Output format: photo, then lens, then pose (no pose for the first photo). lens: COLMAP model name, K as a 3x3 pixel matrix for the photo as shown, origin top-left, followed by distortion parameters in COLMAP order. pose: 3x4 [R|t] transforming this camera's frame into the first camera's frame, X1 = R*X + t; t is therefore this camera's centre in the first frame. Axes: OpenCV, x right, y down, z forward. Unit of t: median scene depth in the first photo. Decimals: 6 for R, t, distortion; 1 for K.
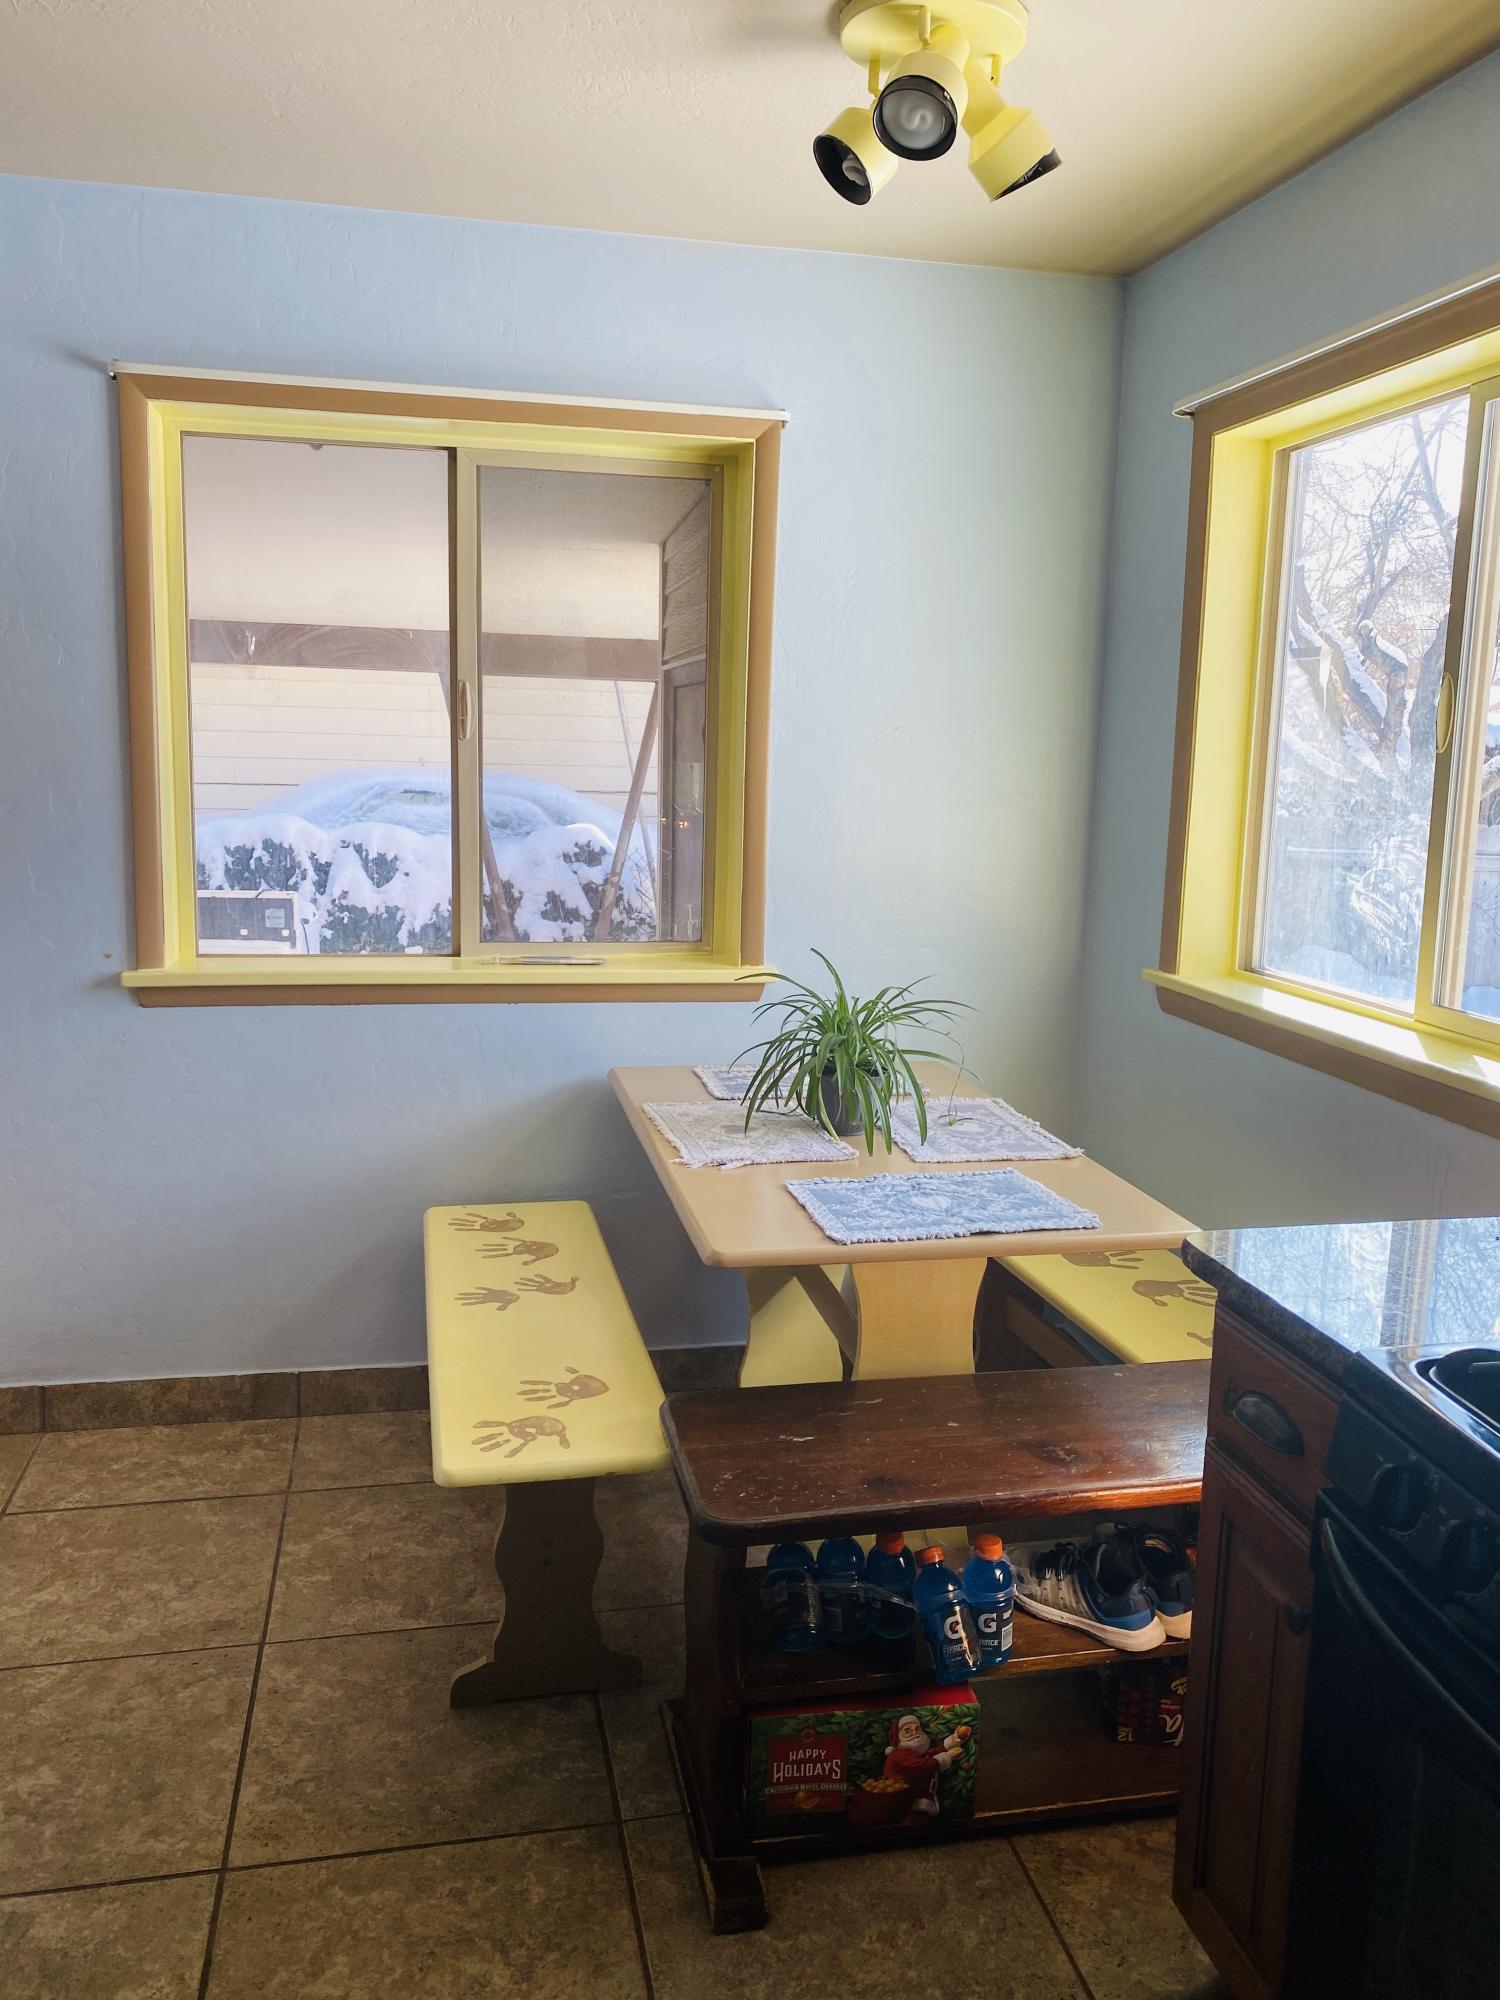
lens RADIAL K [[1531.6, 0, 748.8], [0, 1531.6, 997.5], [0, 0, 1]] dist [0.013778, -0.017181]
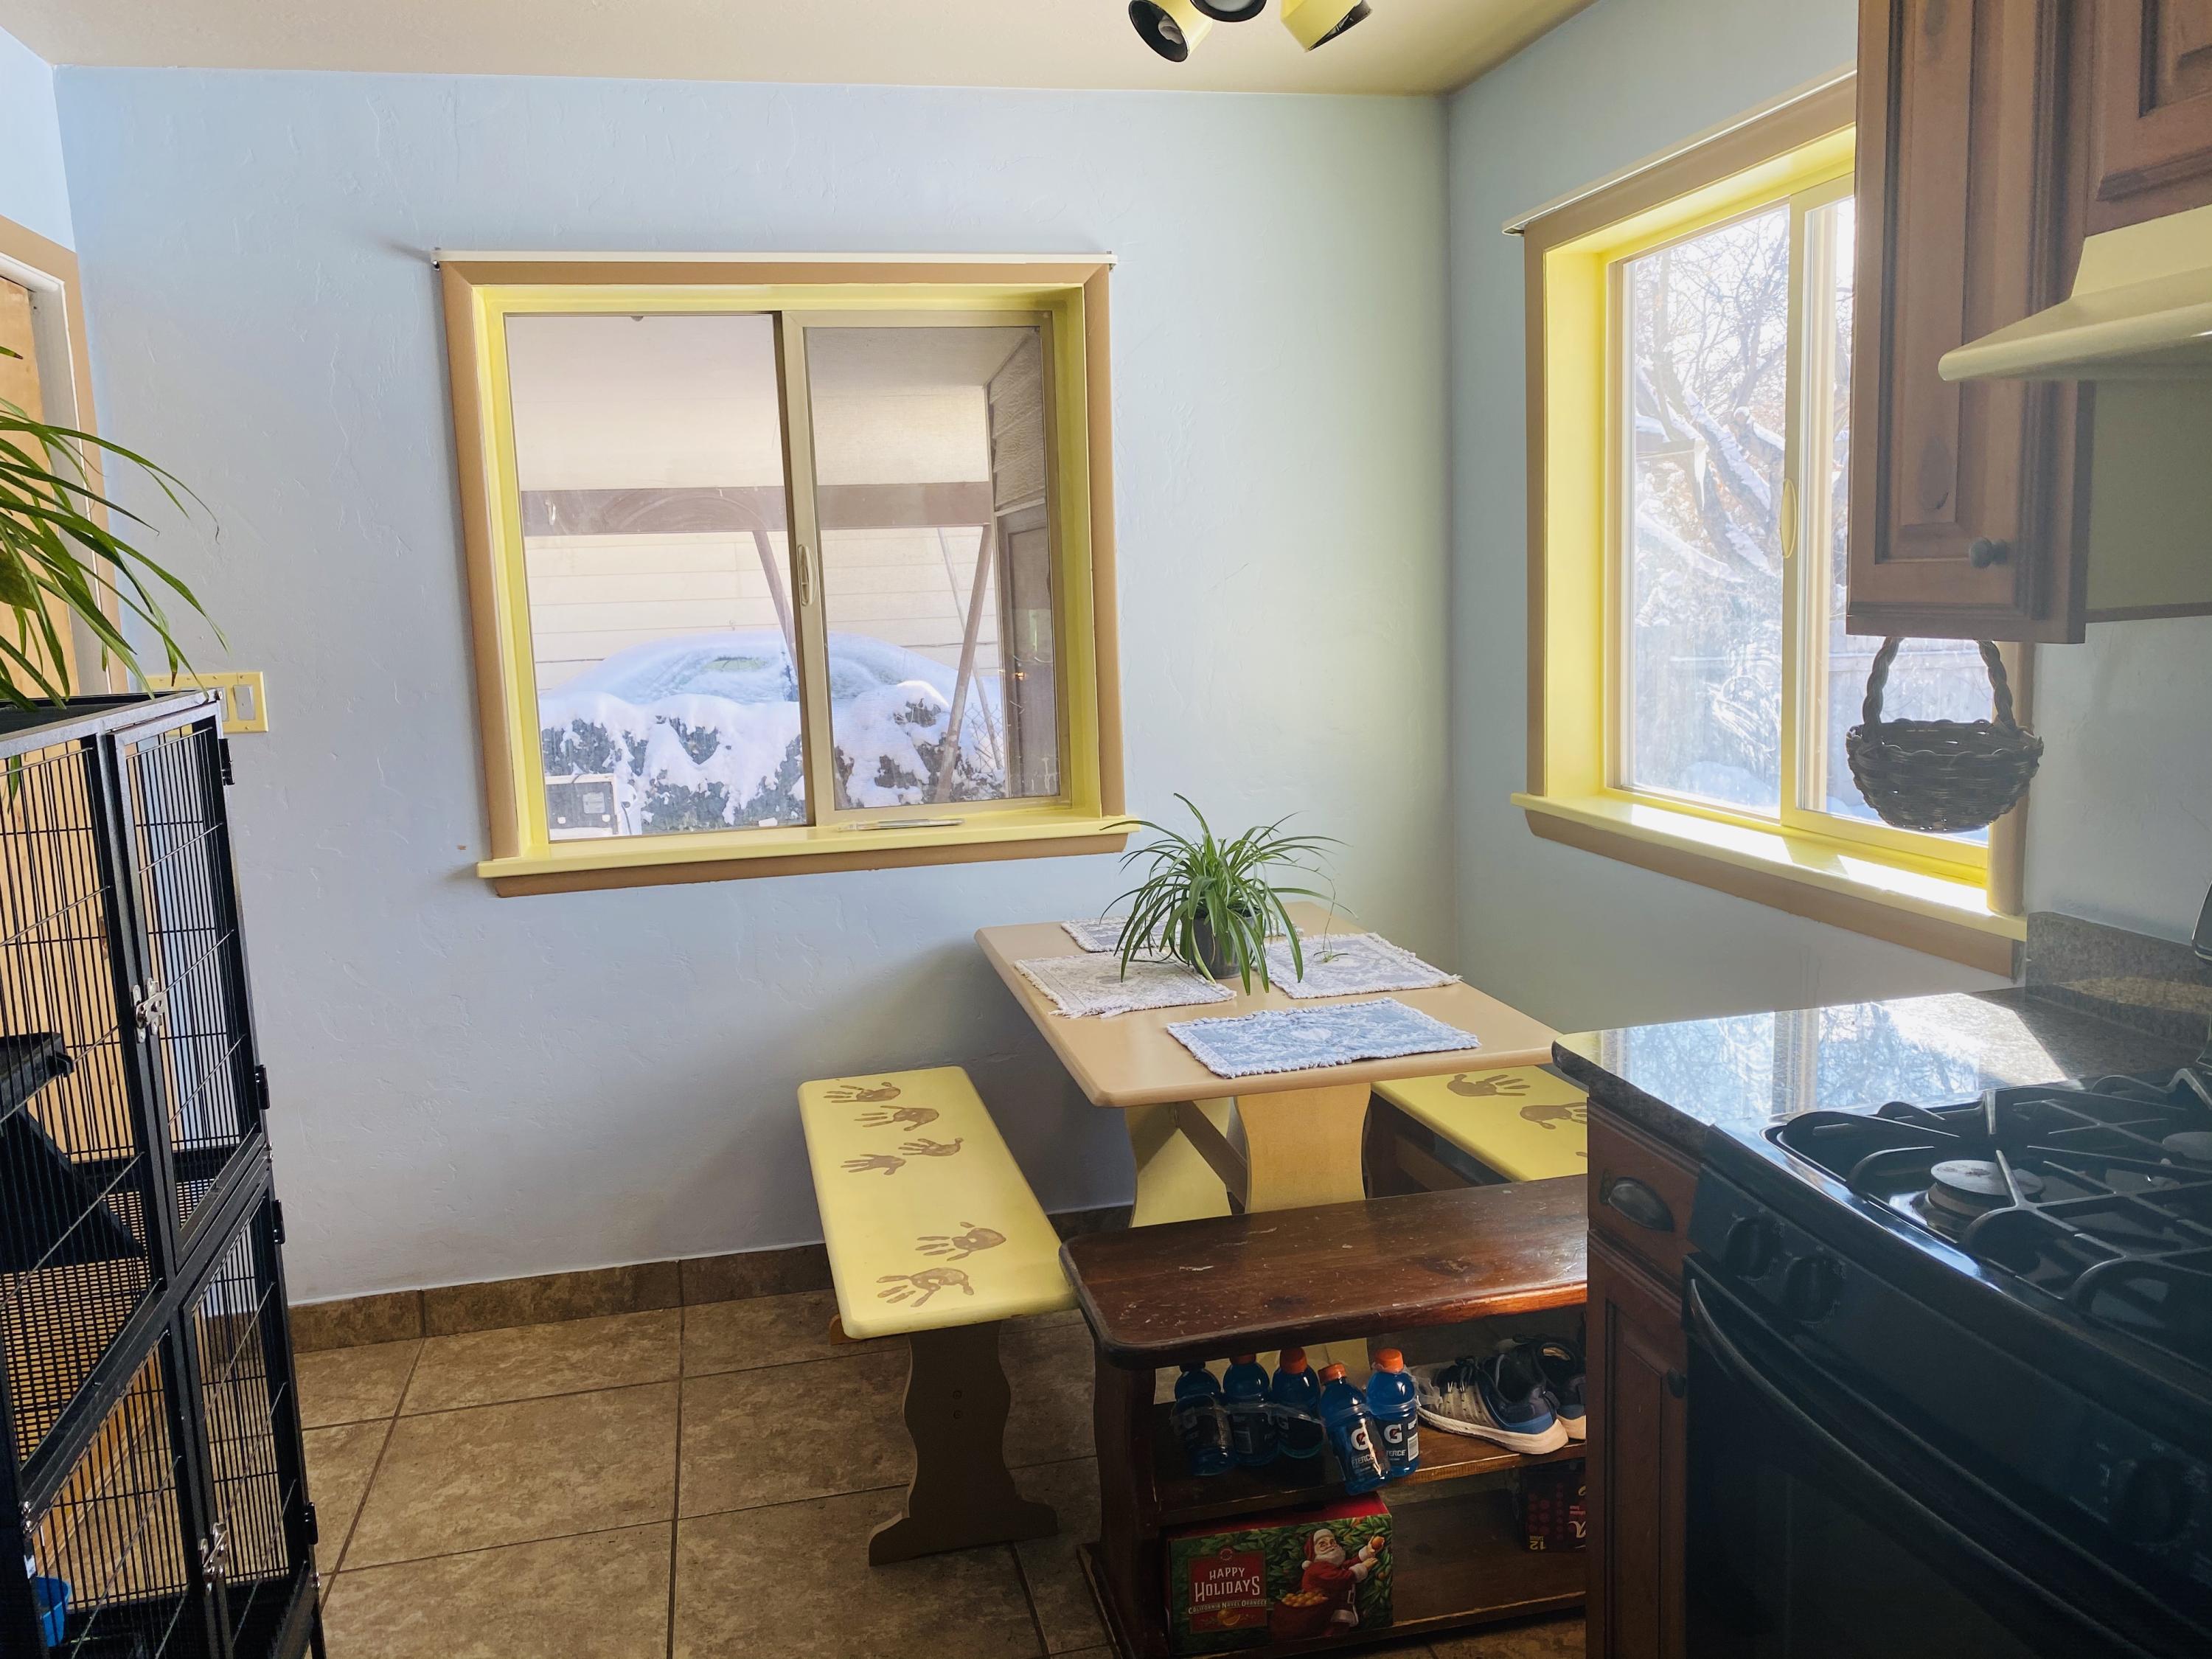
lens RADIAL K [[1693.9, 0, 1108.4], [0, 1693.9, 840.0], [0, 0, 1]] dist [0.013778, -0.017181]
pose [[0.997866, -0.064902, 0.007159, -0.012595], [0.064983, 0.997819, -0.011597, 0.008659], [-0.006391, 0.012037, 0.999907, -0.103647]]
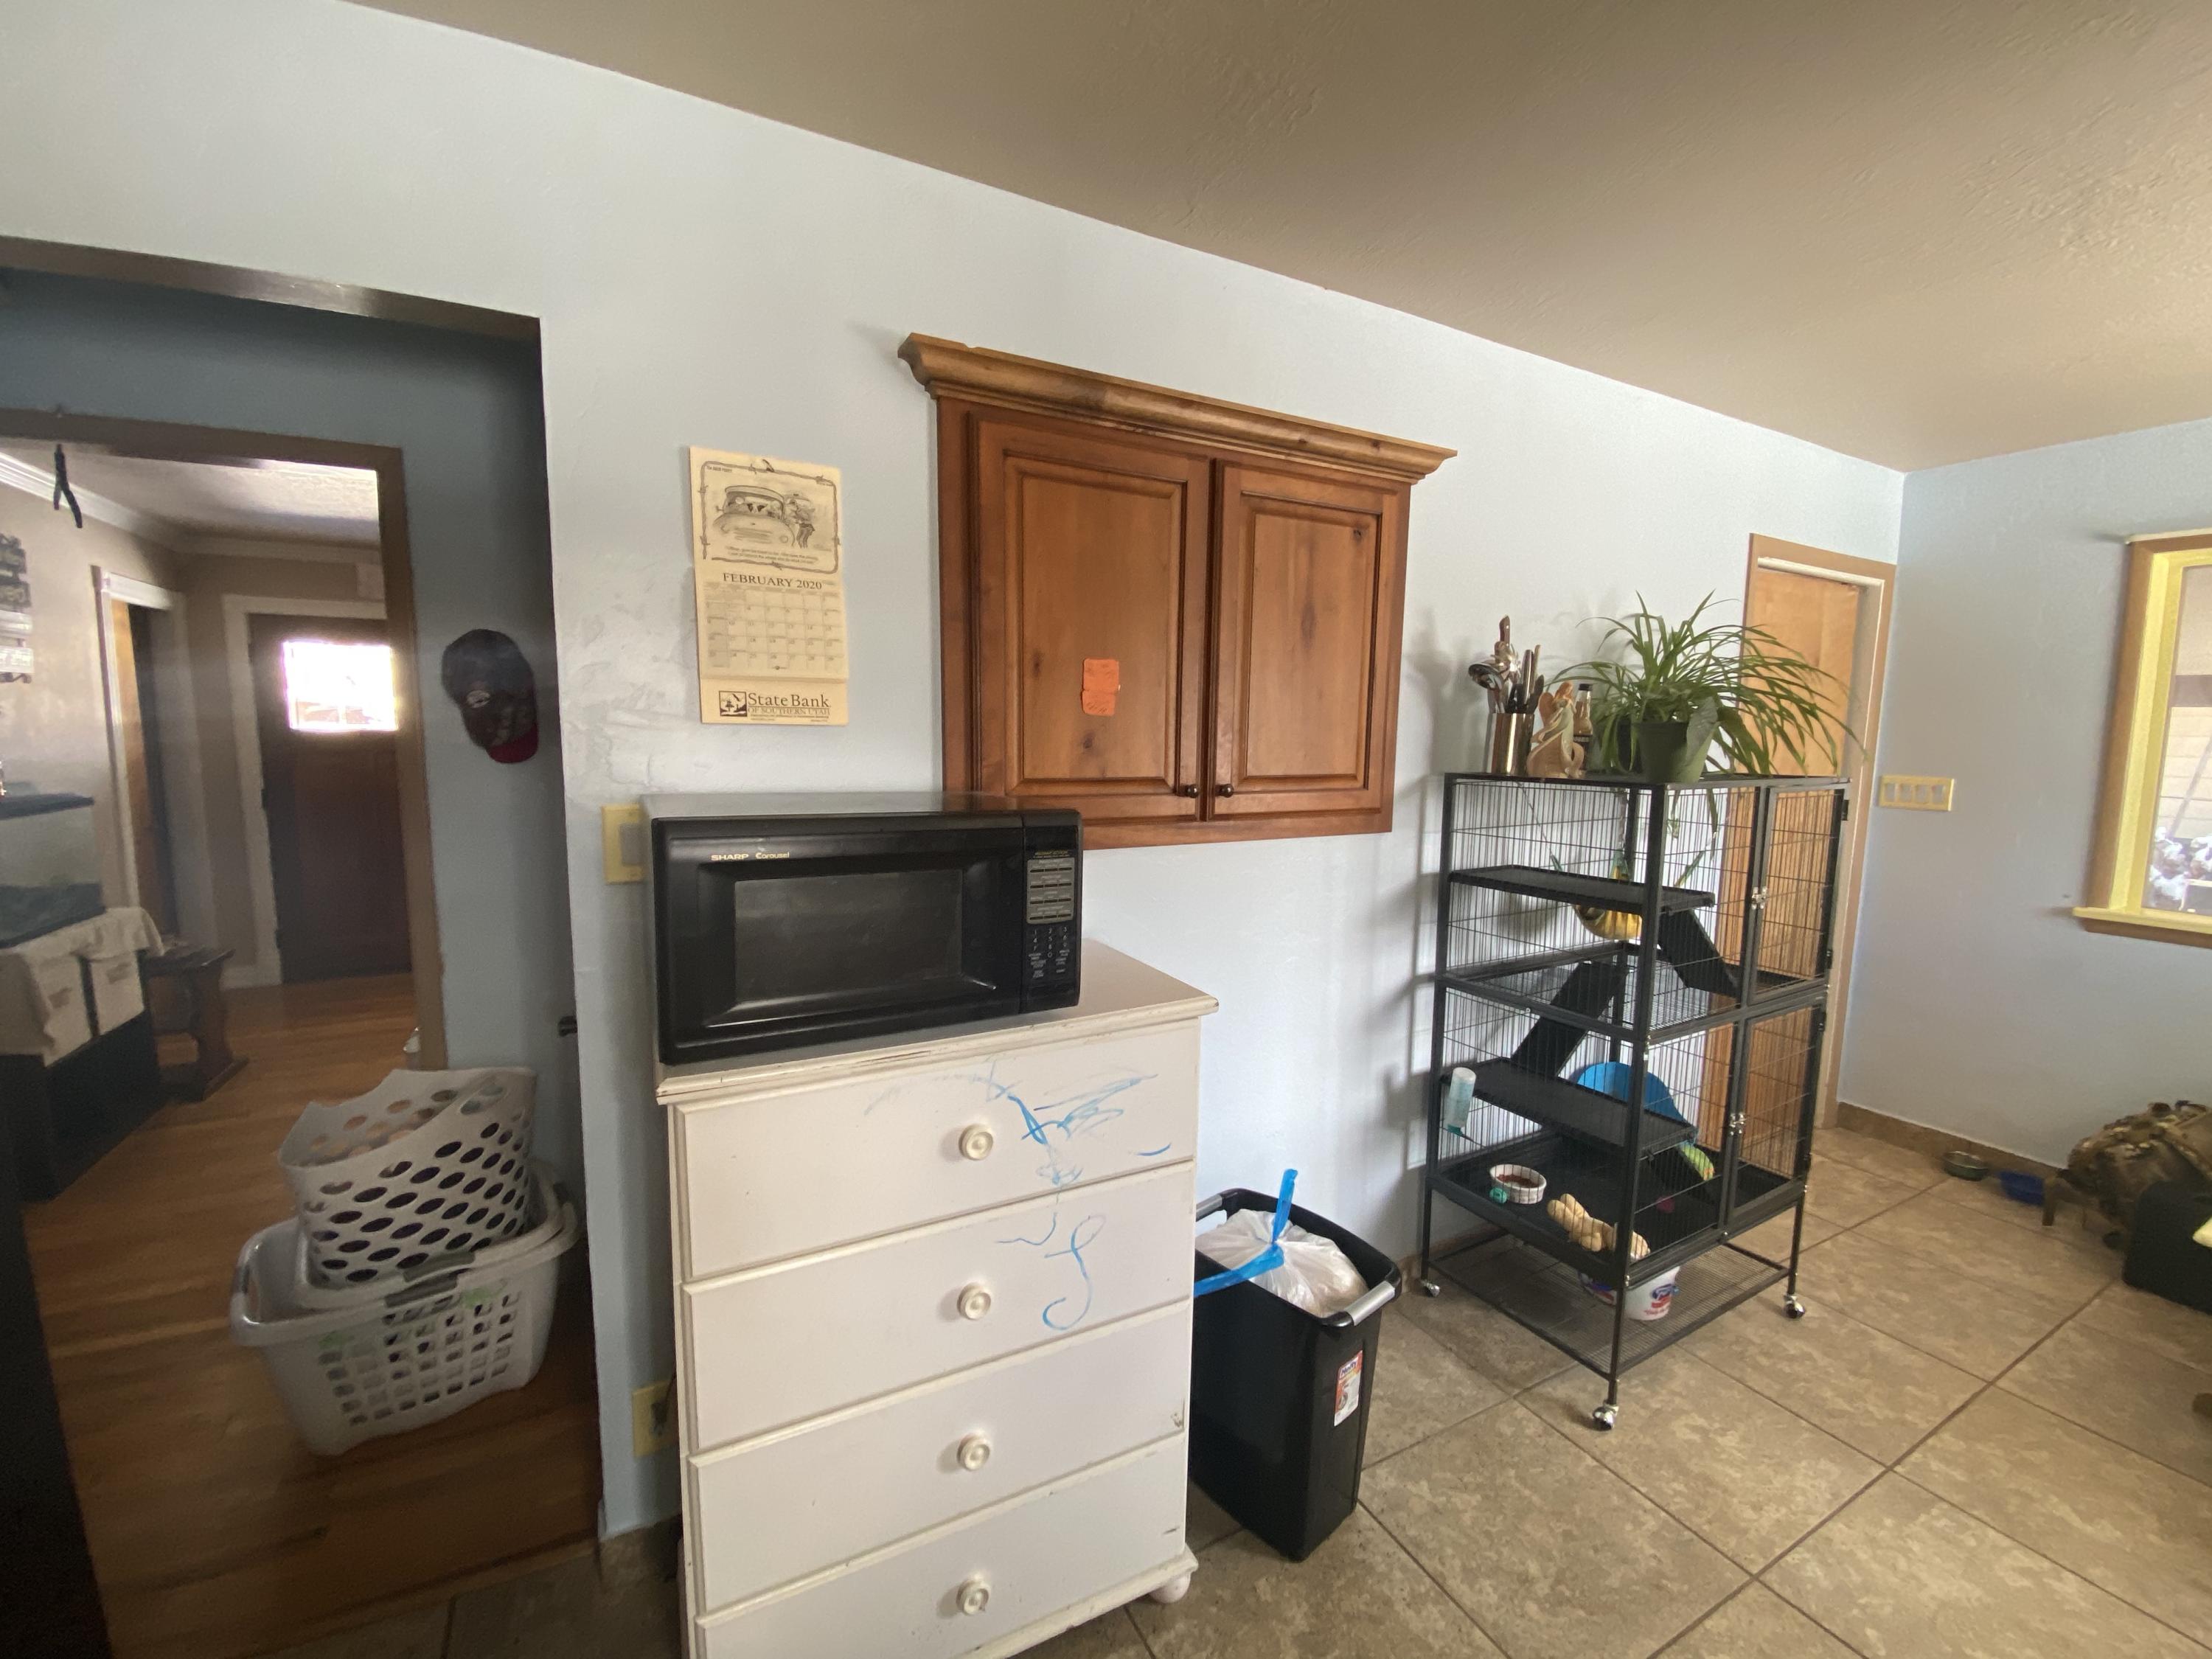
lens RADIAL K [[908.6, 0, 1113.4], [0, 908.6, 830.9], [0, 0, 1]] dist [-0.007132, -0.003645]
pose [[0.280449, 0.075812, -0.956870, 0.228941], [-0.164279, 0.985959, 0.029968, 0.047870], [0.945706, 0.148790, 0.288965, -0.267152]]
